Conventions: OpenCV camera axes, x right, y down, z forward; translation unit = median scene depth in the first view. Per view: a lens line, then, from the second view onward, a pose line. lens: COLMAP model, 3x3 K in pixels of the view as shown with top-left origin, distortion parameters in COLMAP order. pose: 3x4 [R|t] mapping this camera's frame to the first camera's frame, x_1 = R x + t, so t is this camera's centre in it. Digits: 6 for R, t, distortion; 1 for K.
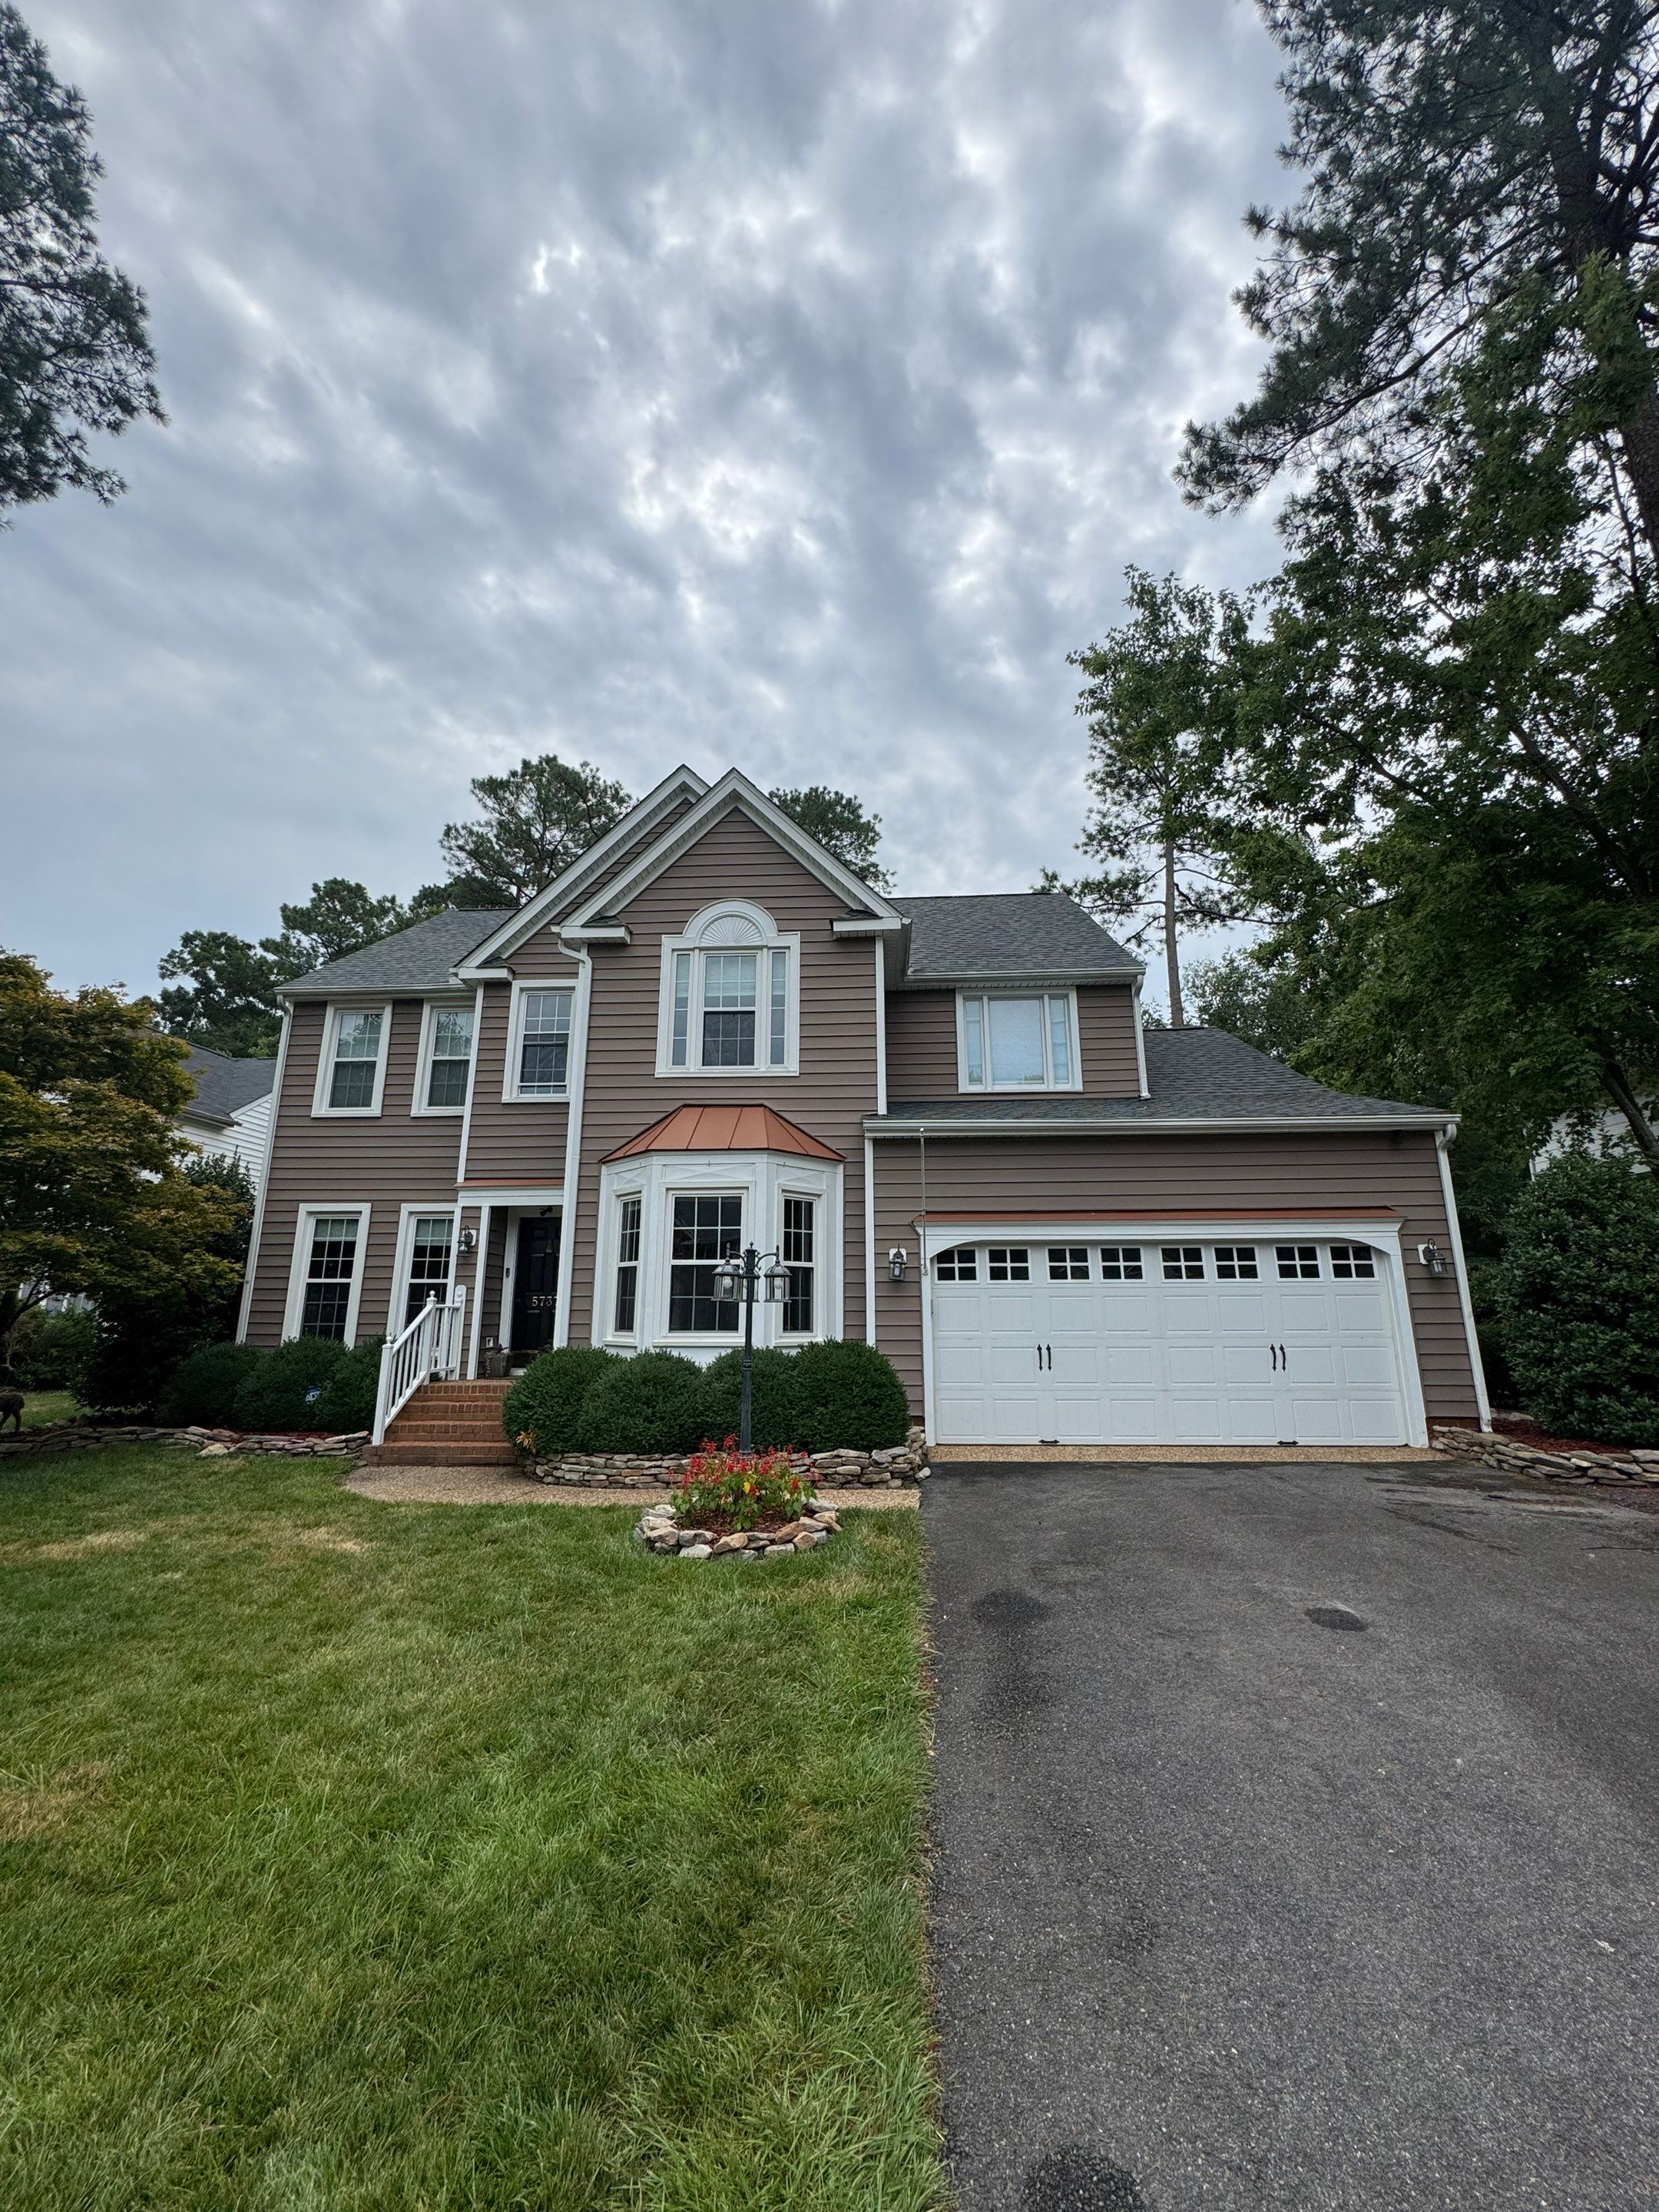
lens RADIAL K [[891.6, 0, 833.6], [0, 891.6, 1104.4], [0, 0, 1]] dist [-0.016260, 0.002319]
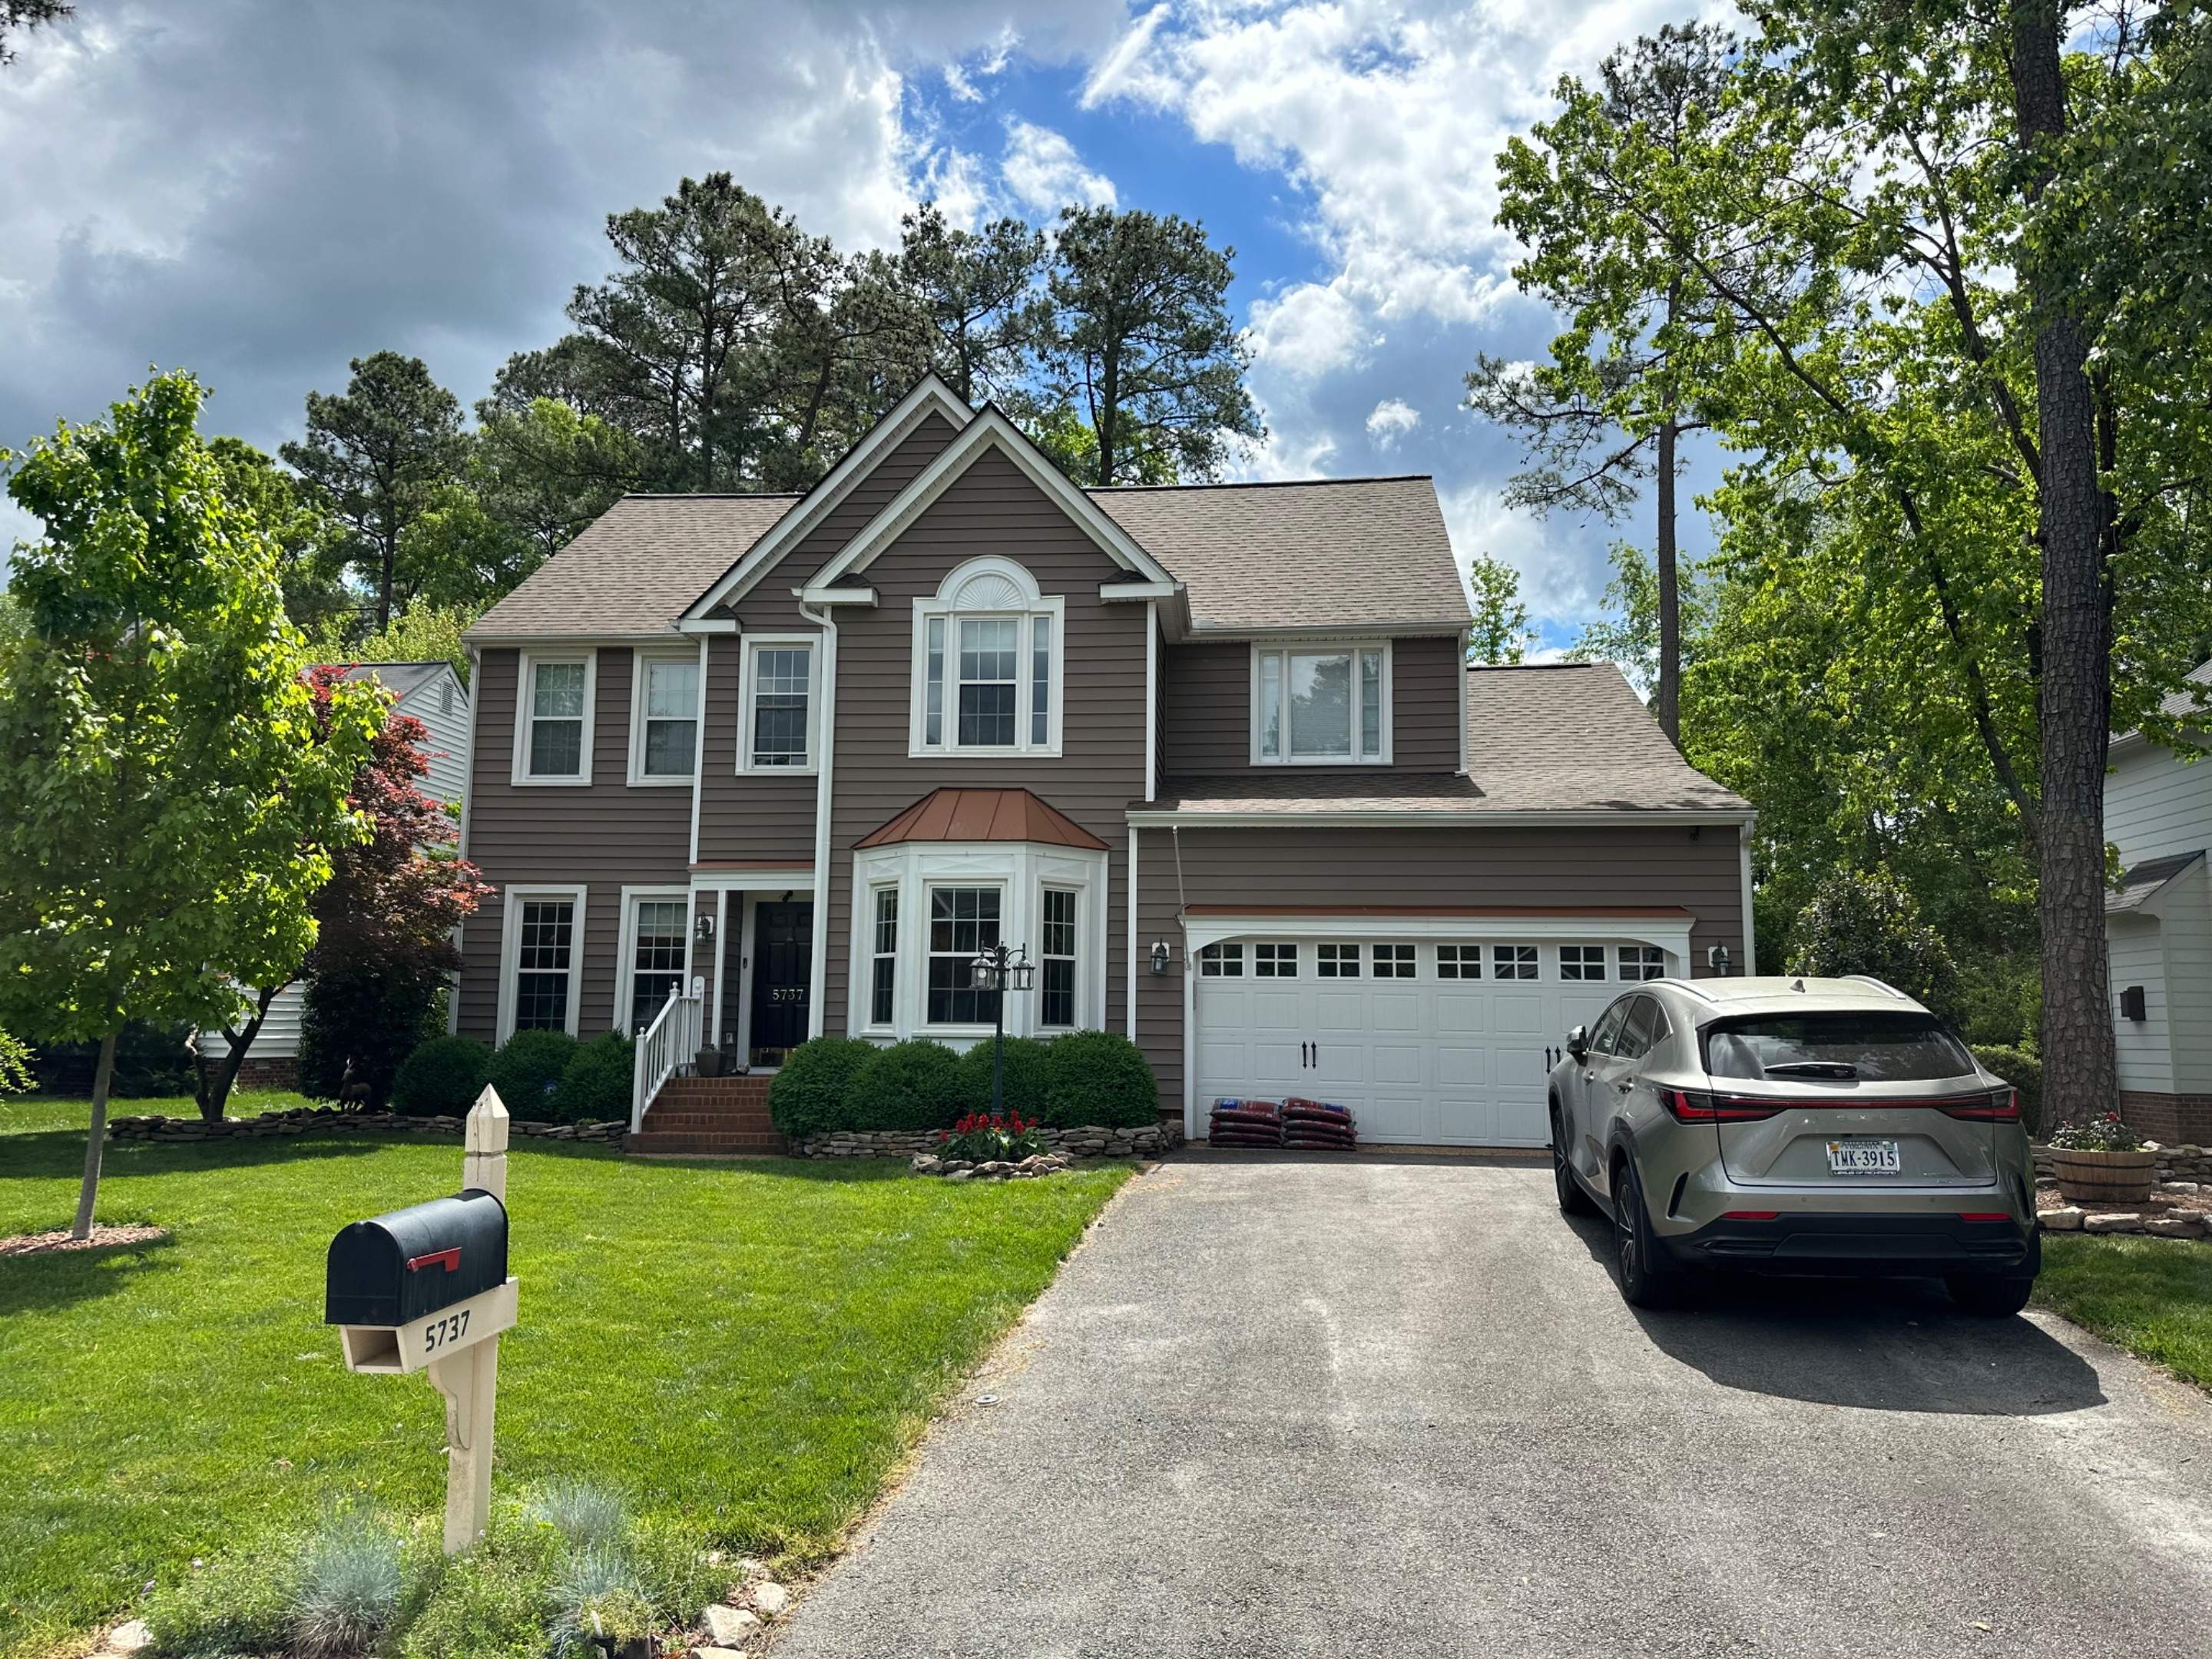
lens RADIAL K [[1590.8, 0, 1104.4], [0, 1590.8, 823.1], [0, 0, 1]] dist [0.032560, -0.019940]
pose [[0.998592, 0.006925, -0.052595, 0.092508], [-0.001770, 0.995239, 0.097444, -0.125099], [0.053019, -0.097214, 0.993850, -0.651521]]
